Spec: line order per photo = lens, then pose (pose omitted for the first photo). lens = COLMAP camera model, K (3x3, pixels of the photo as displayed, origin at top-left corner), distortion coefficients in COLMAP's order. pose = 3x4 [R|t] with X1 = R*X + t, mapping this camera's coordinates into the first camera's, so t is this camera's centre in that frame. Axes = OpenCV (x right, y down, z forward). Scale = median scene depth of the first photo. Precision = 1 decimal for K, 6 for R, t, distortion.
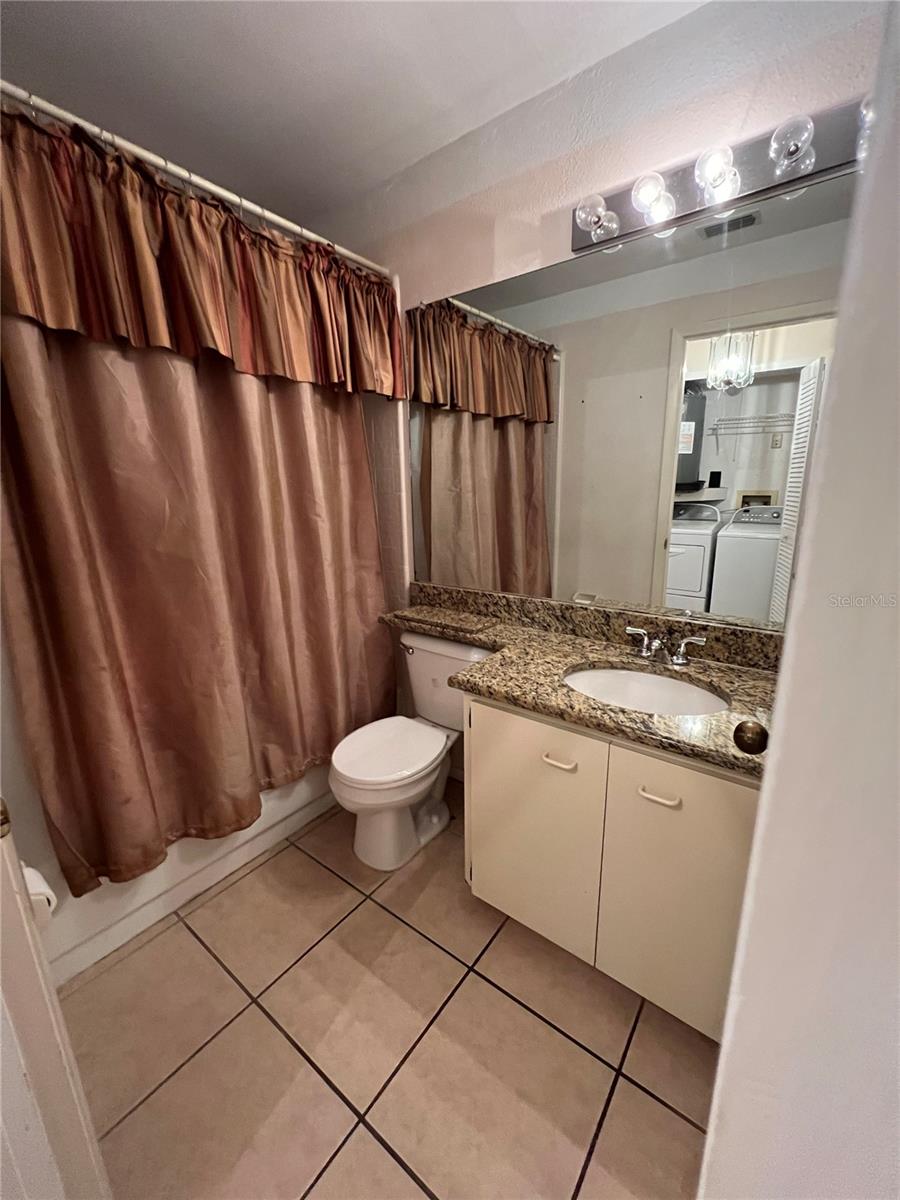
lens RADIAL K [[481.5, 0, 448.2], [0, 481.5, 600.4], [0, 0, 1]] dist [-0.002678, 0.000678]
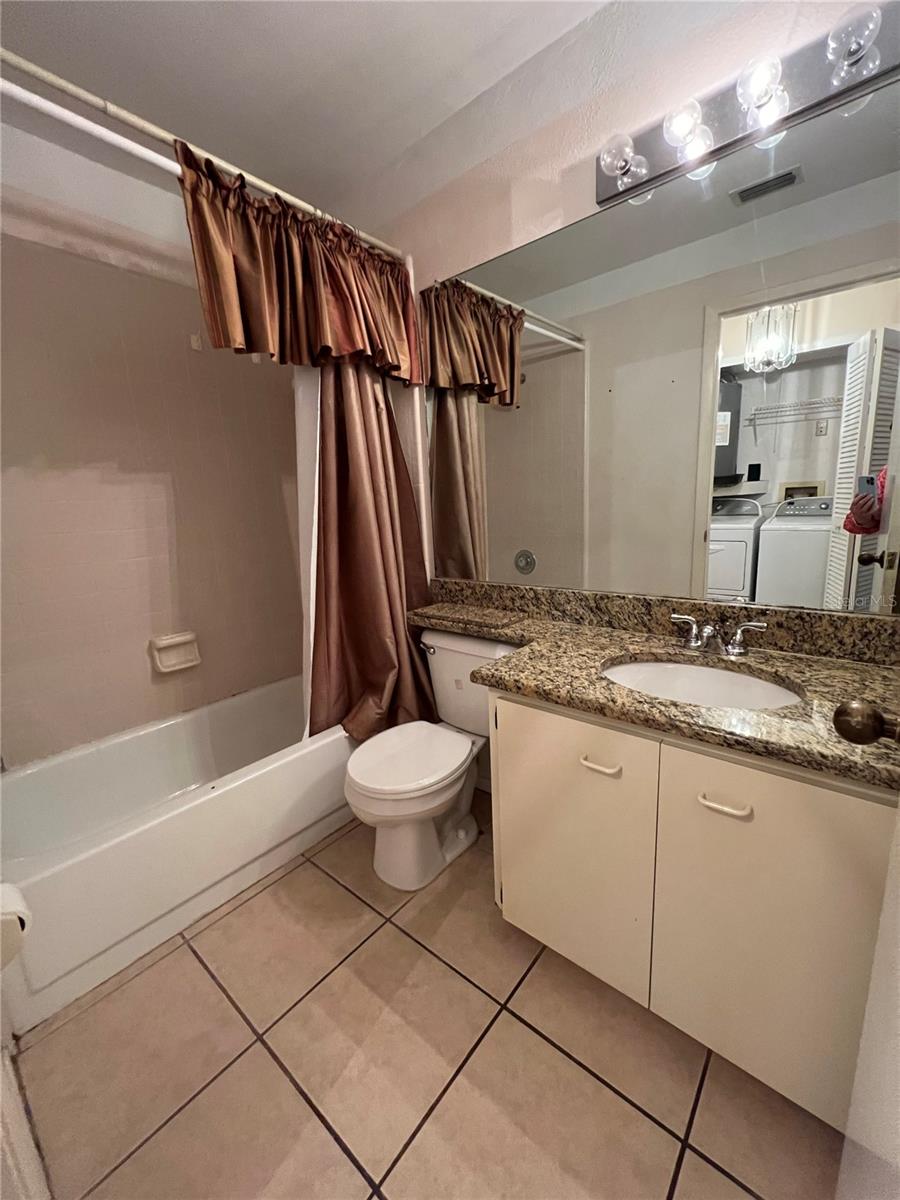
lens RADIAL K [[481.5, 0, 448.2], [0, 481.5, 600.4], [0, 0, 1]] dist [-0.002678, 0.000678]
pose [[0.998133, -0.021463, -0.057179, 0.011183], [0.019750, 0.999344, -0.030348, 0.046729], [0.057793, 0.029162, 0.997903, 0.088608]]
